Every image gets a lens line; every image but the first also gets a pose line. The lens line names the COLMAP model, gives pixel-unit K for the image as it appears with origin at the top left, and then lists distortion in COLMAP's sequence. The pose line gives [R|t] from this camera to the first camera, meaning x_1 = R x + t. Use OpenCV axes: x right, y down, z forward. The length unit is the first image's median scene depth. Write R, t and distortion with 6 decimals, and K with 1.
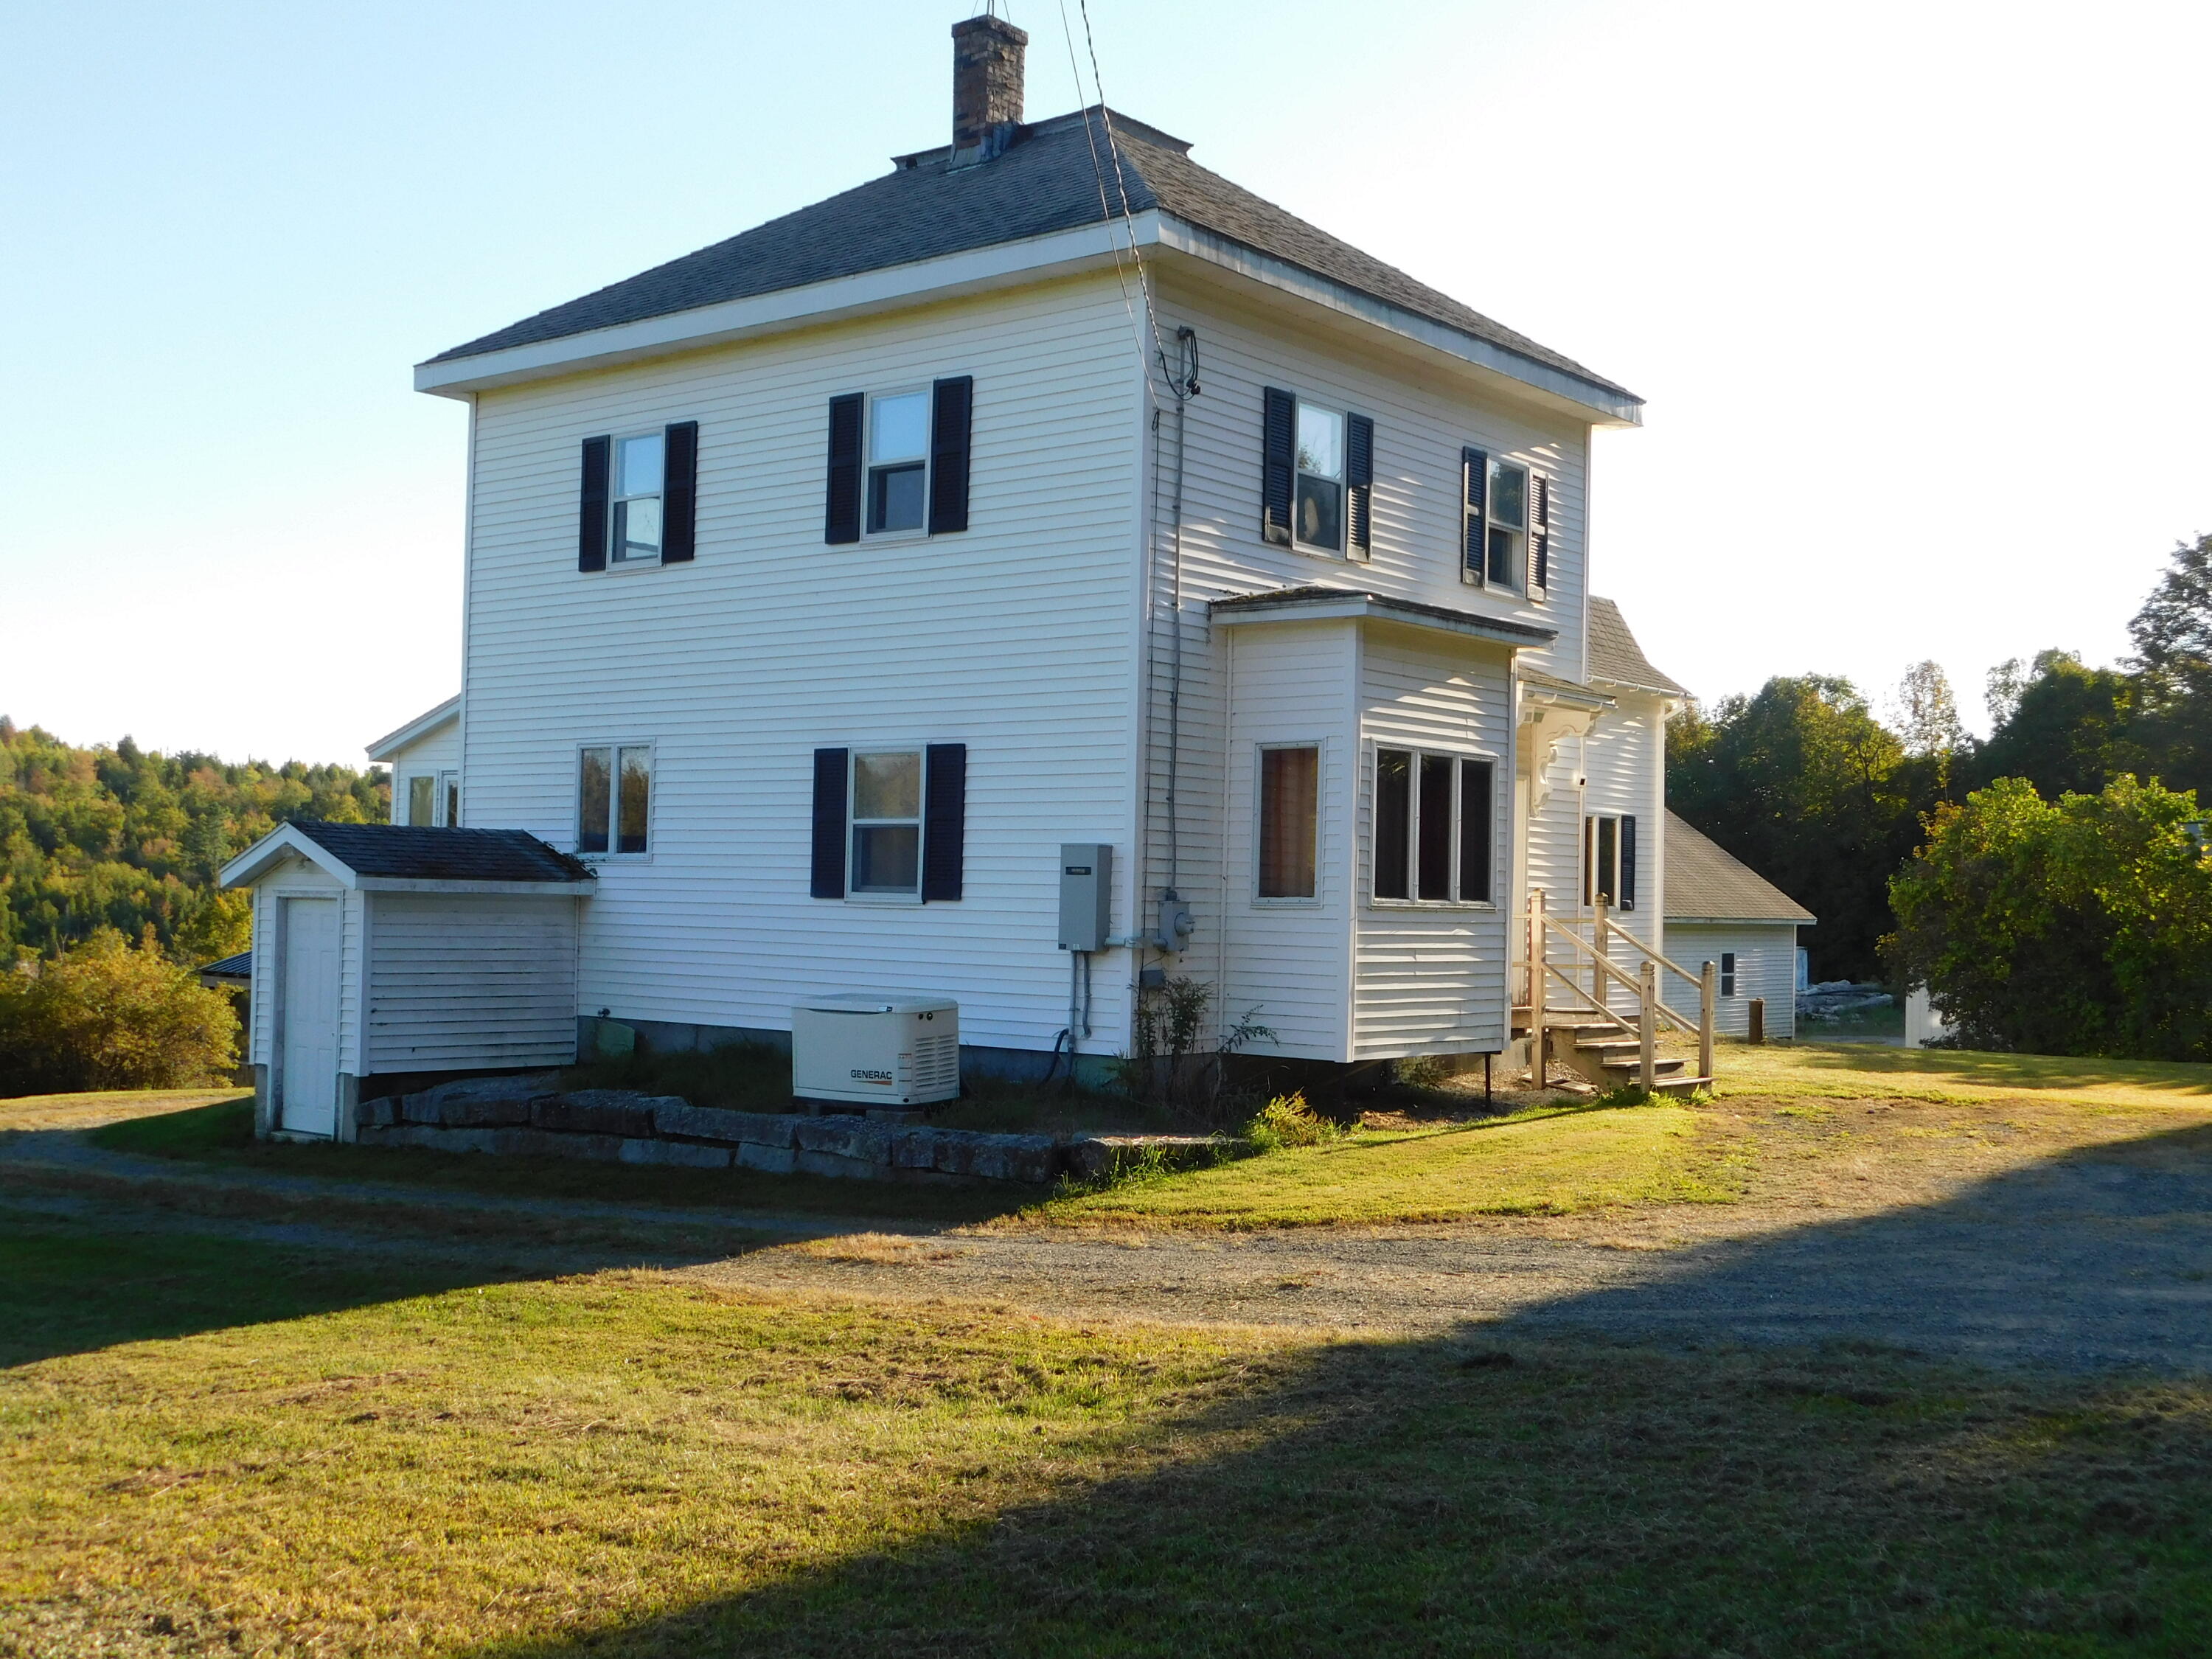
lens RADIAL K [[2332.4, 0, 1060.0], [0, 2332.4, 829.2], [0, 0, 1]] dist [0.011854, 0.010038]
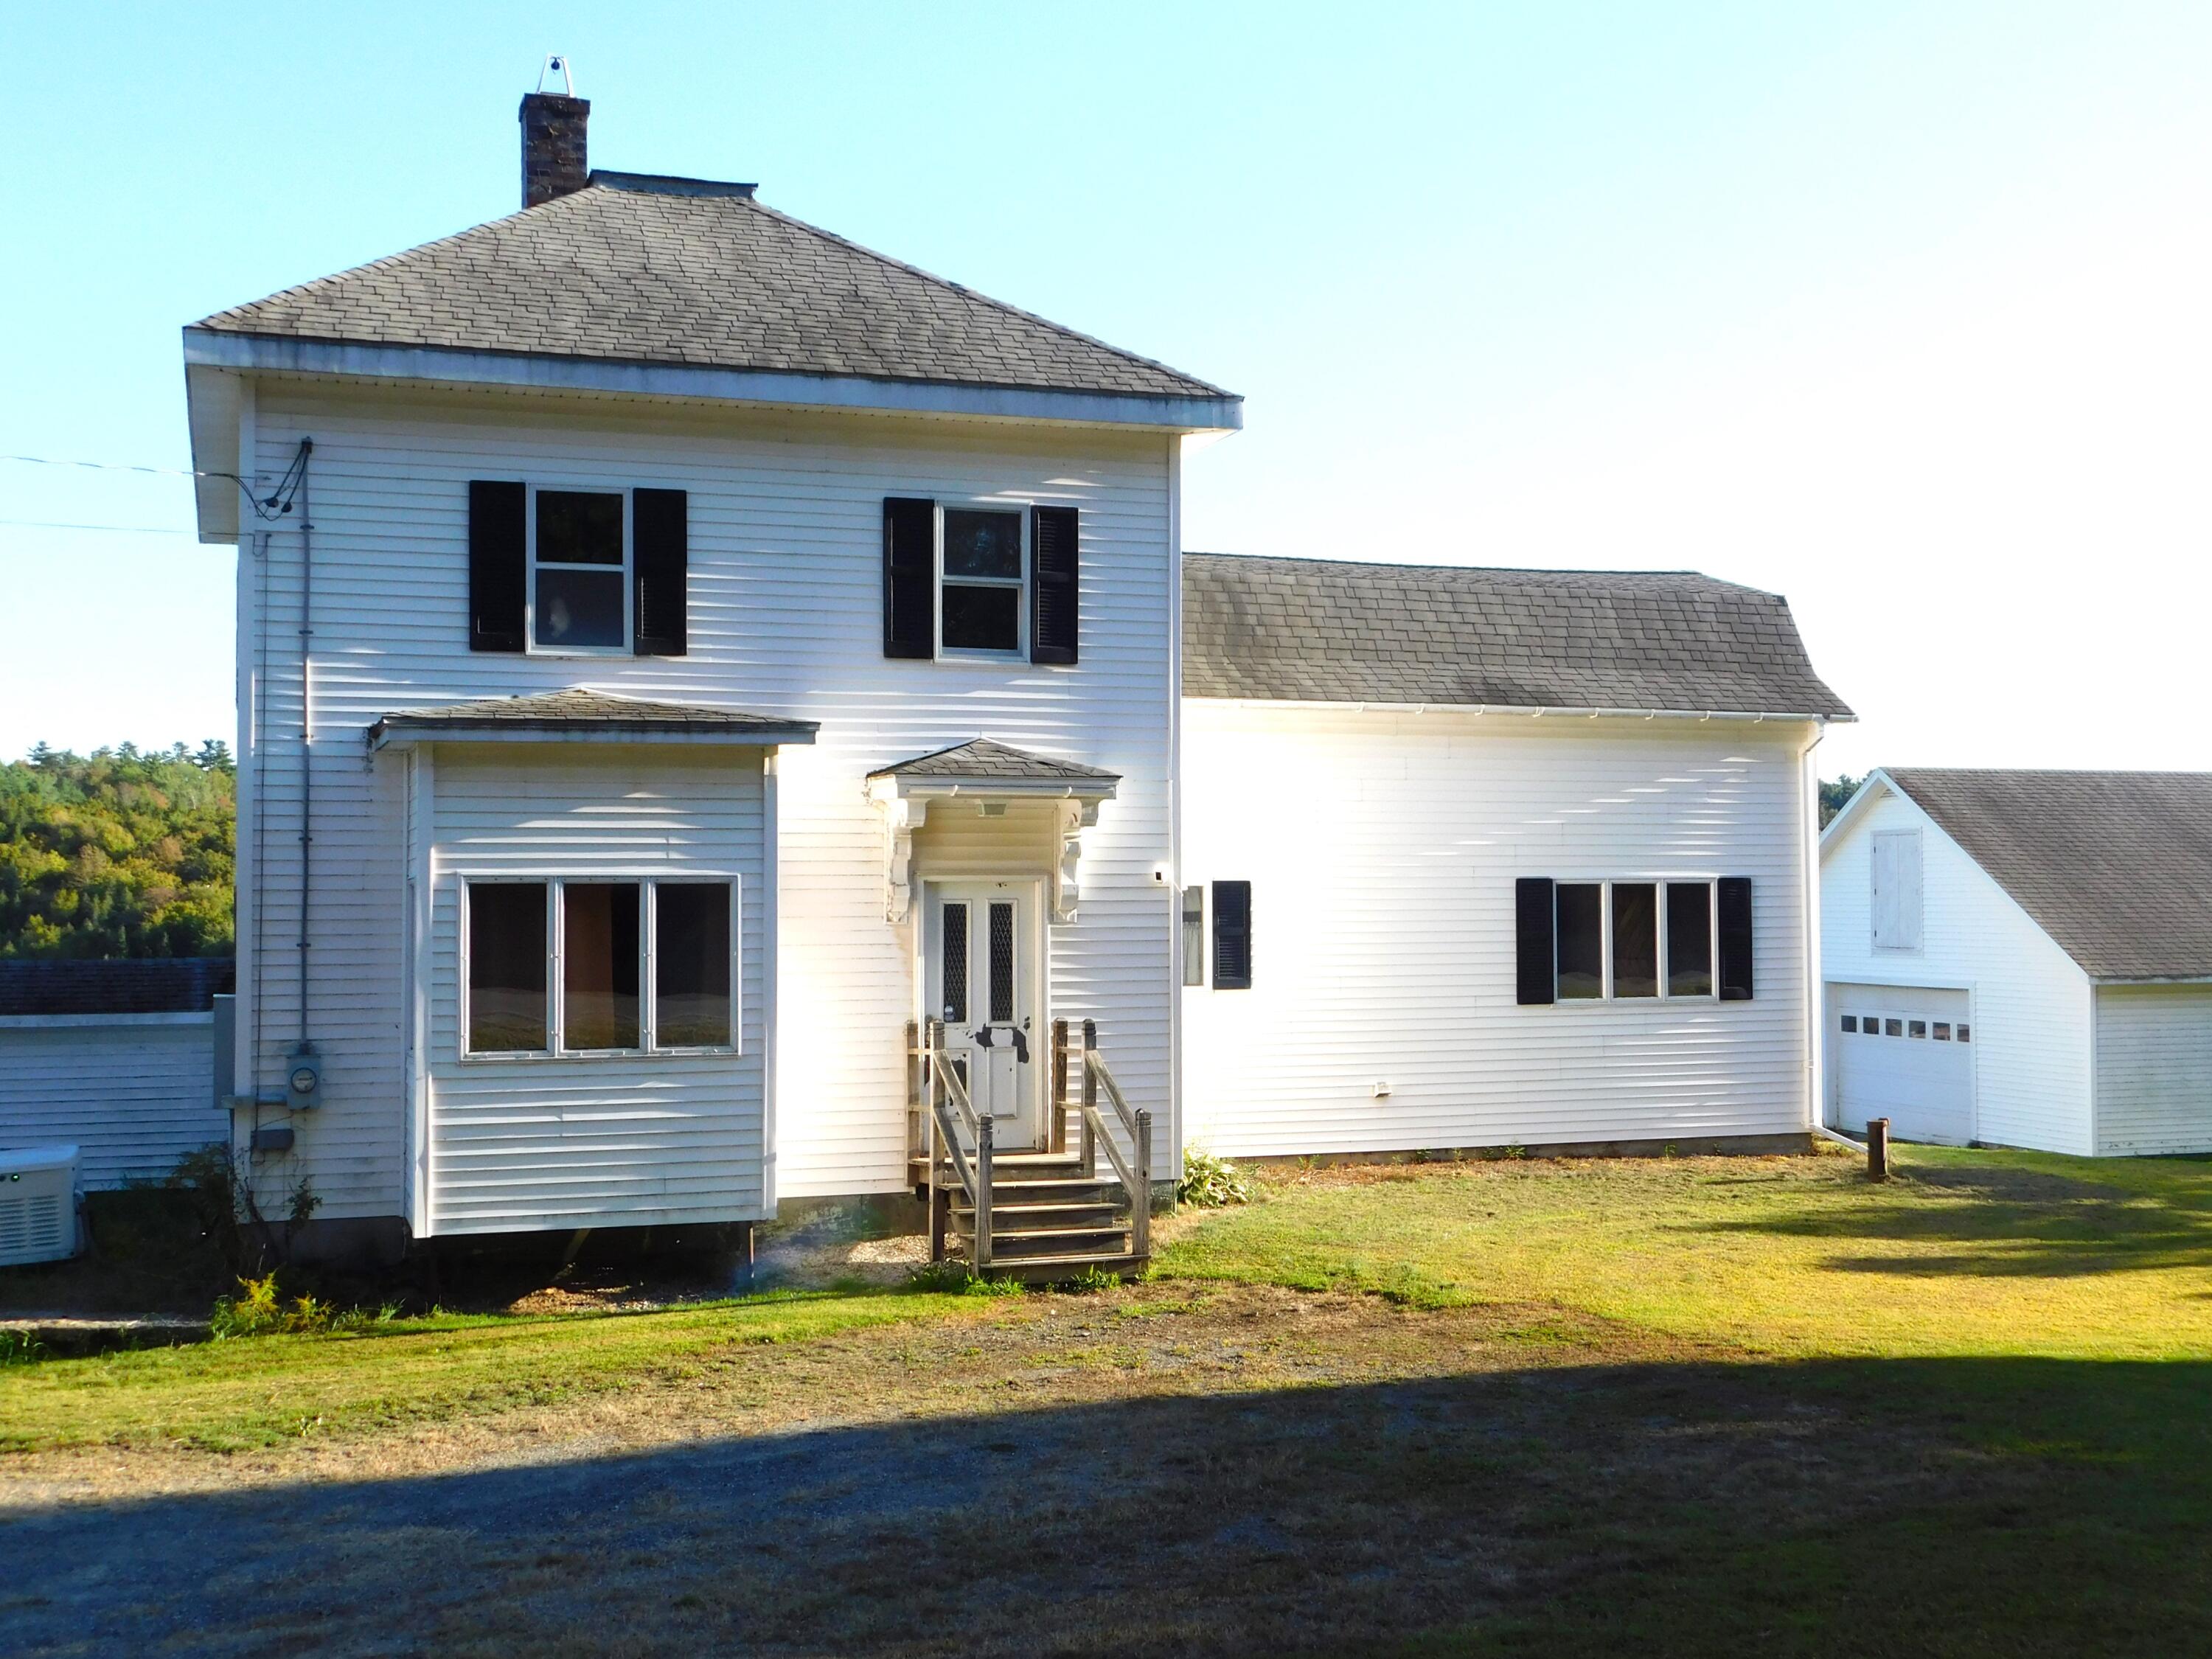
lens RADIAL K [[2443.4, 0, 1069.4], [0, 2443.4, 830.3], [0, 0, 1]] dist [-0.000547, 0.003848]
pose [[0.853825, -0.041086, -0.518936, 0.772266], [0.039849, 0.999114, -0.013539, -0.031410], [0.519032, -0.009120, 0.854706, 0.305321]]
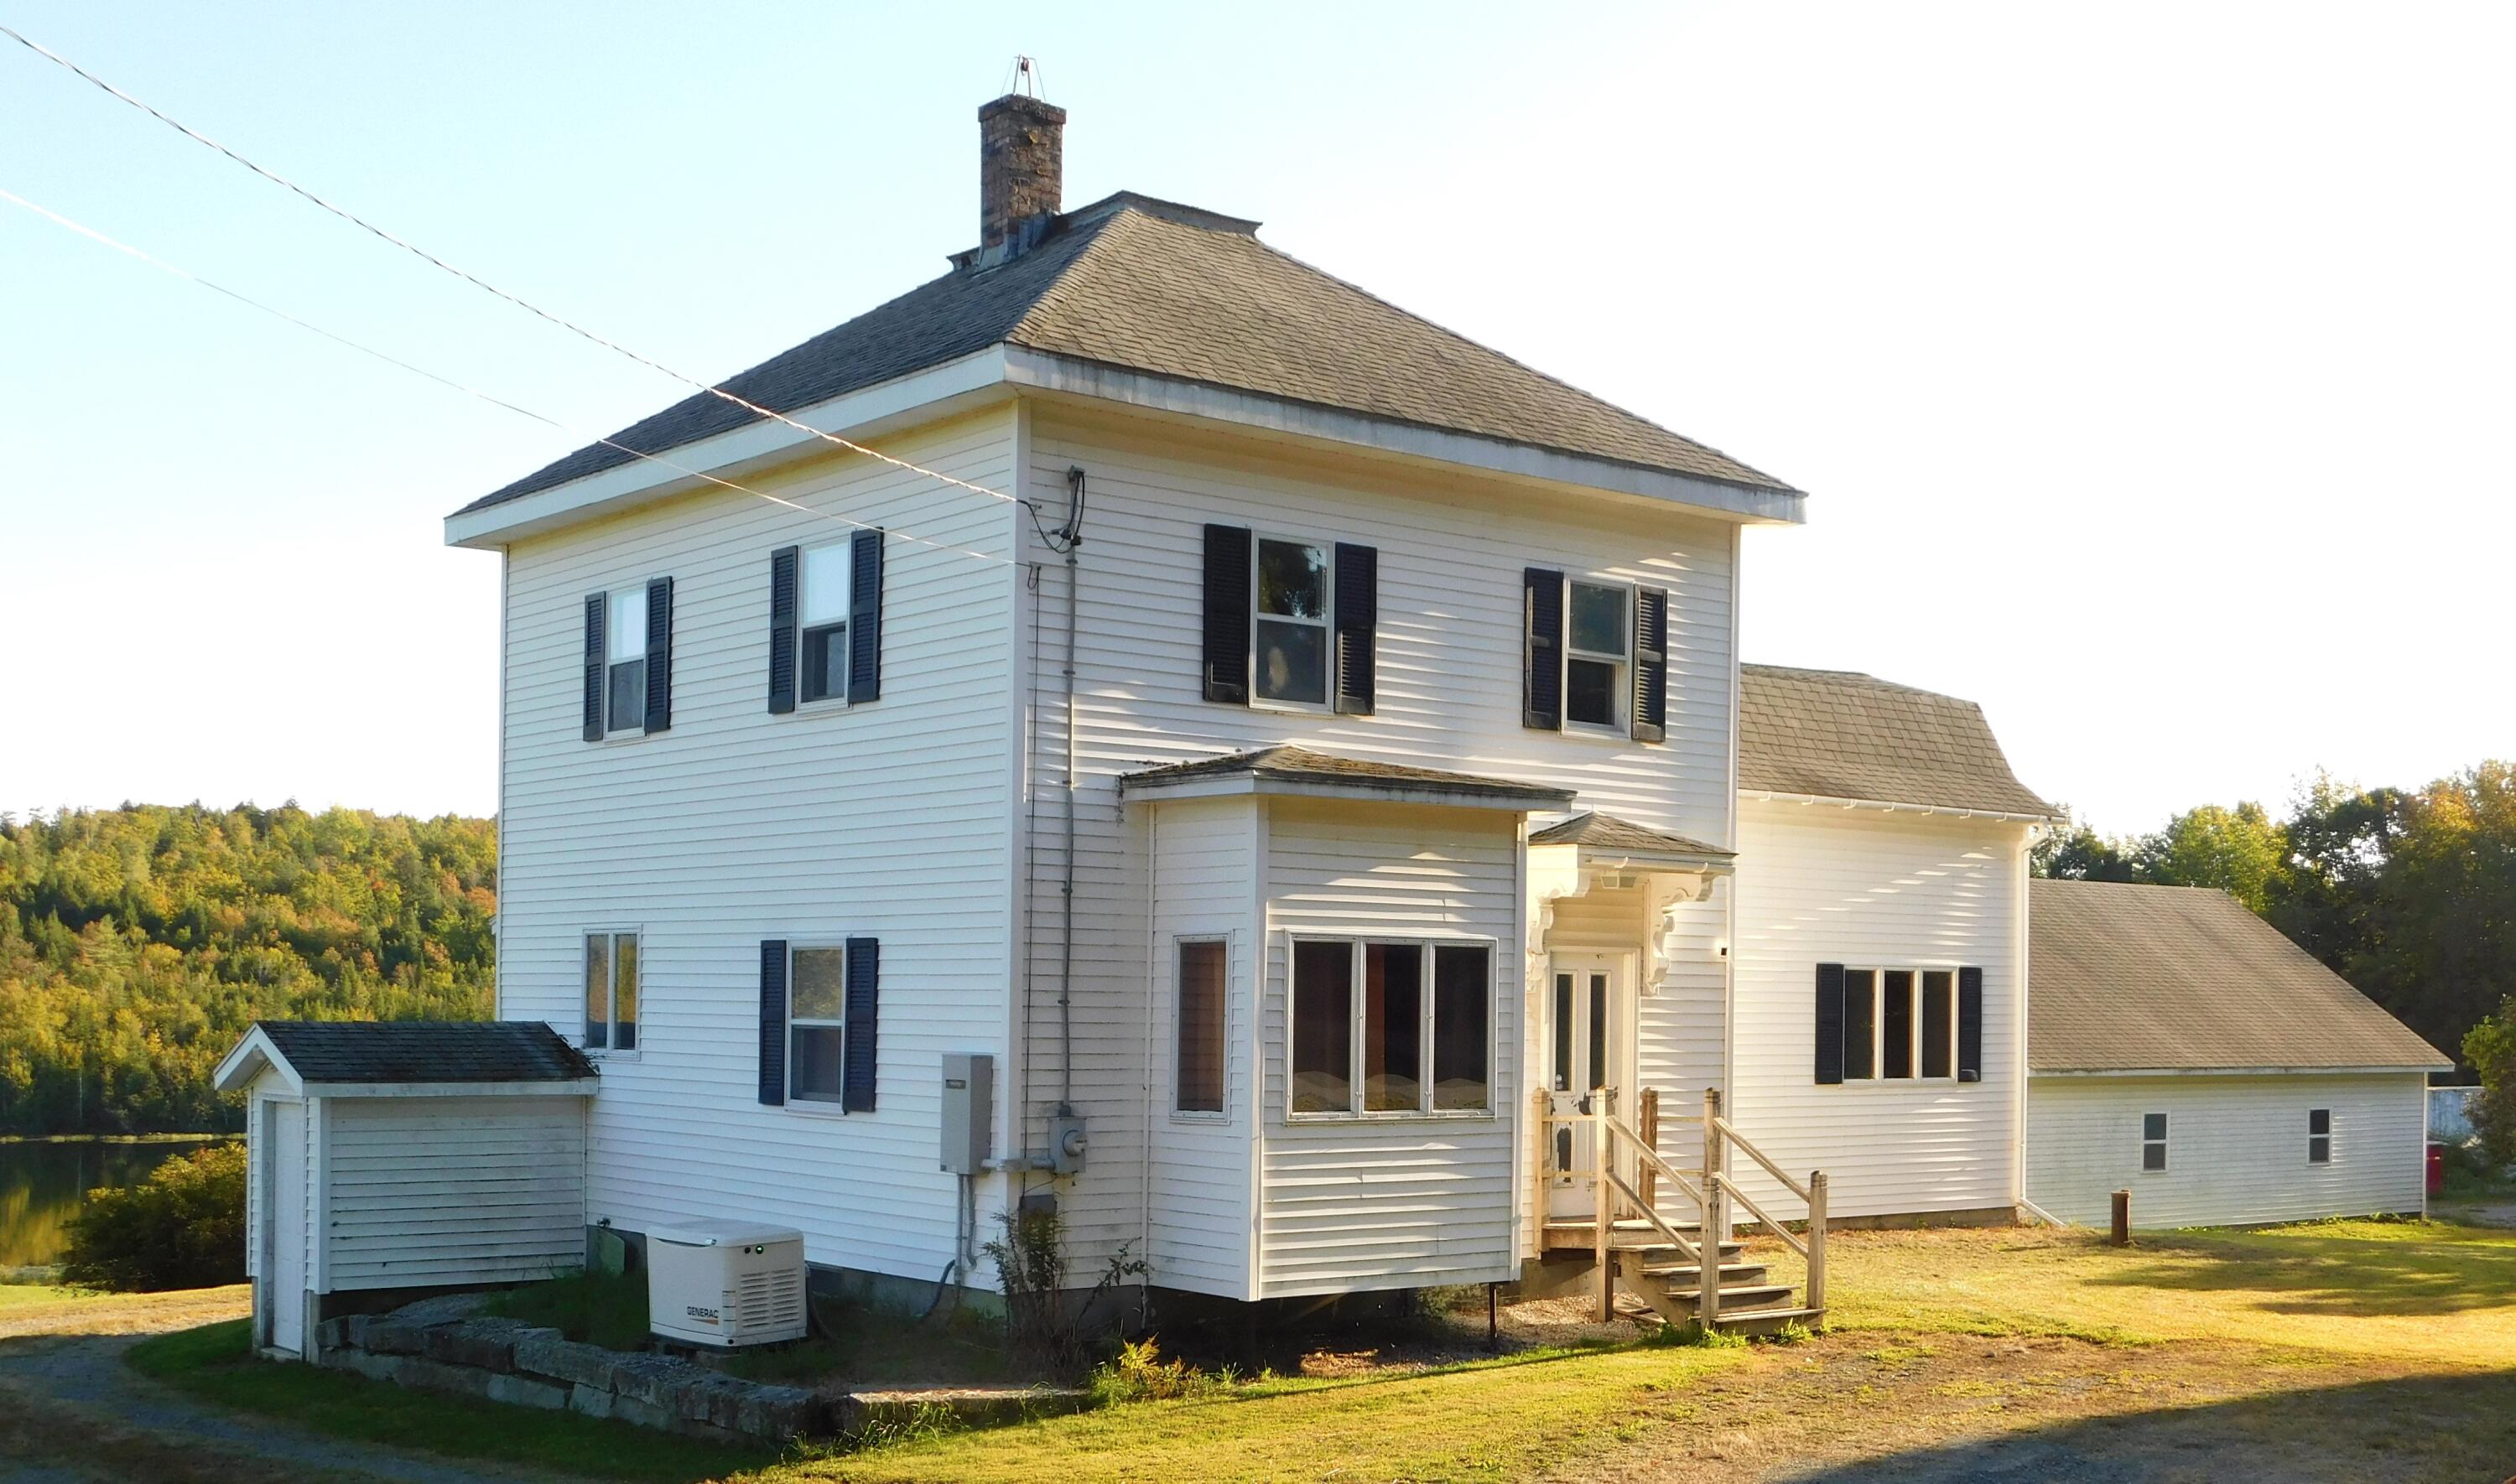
lens RADIAL K [[2763.2, 0, 1262.6], [0, 2763.2, 987.5], [0, 0, 1]] dist [0.013224, -0.001942]
pose [[0.979747, -0.010956, -0.199941, 0.313174], [0.015366, 0.999671, 0.020519, -0.036602], [0.199651, -0.023175, 0.979593, -0.015315]]
